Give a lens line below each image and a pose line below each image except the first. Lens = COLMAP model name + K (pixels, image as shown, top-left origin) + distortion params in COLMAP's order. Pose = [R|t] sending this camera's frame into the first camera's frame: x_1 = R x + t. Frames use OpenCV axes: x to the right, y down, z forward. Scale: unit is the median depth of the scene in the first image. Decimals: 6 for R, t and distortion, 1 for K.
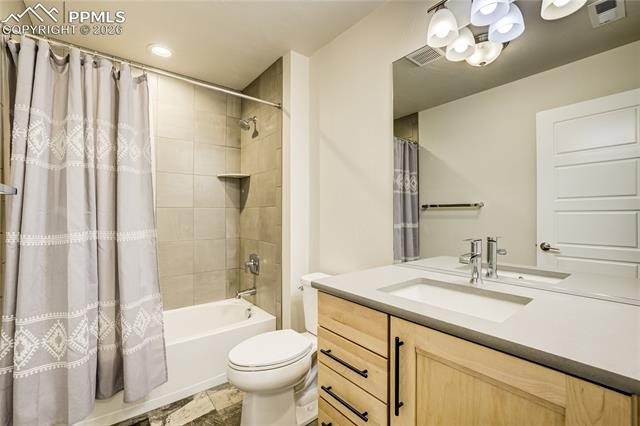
lens RADIAL K [[278.4, 0, 321.3], [0, 278.4, 210.9], [0, 0, 1]] dist [-0.034727, 0.020939]
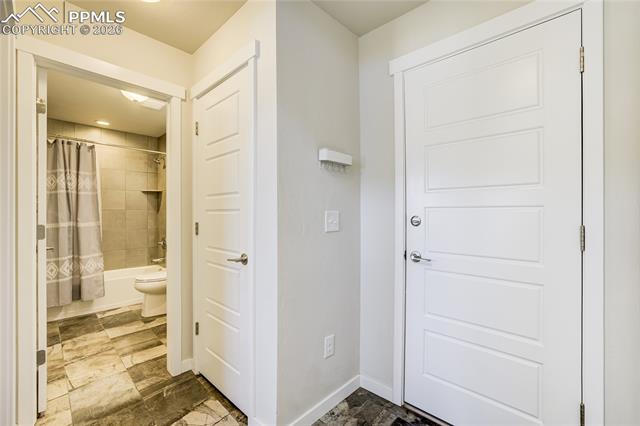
lens RADIAL K [[274.8, 0, 320.0], [0, 274.8, 213.0], [0, 0, 1]] dist [0.000427, 0.000010]
pose [[0.992054, 0.005799, 0.125677, 0.696414], [-0.005350, 0.999978, -0.003912, 0.011188], [-0.125697, 0.003208, 0.992064, -1.117697]]
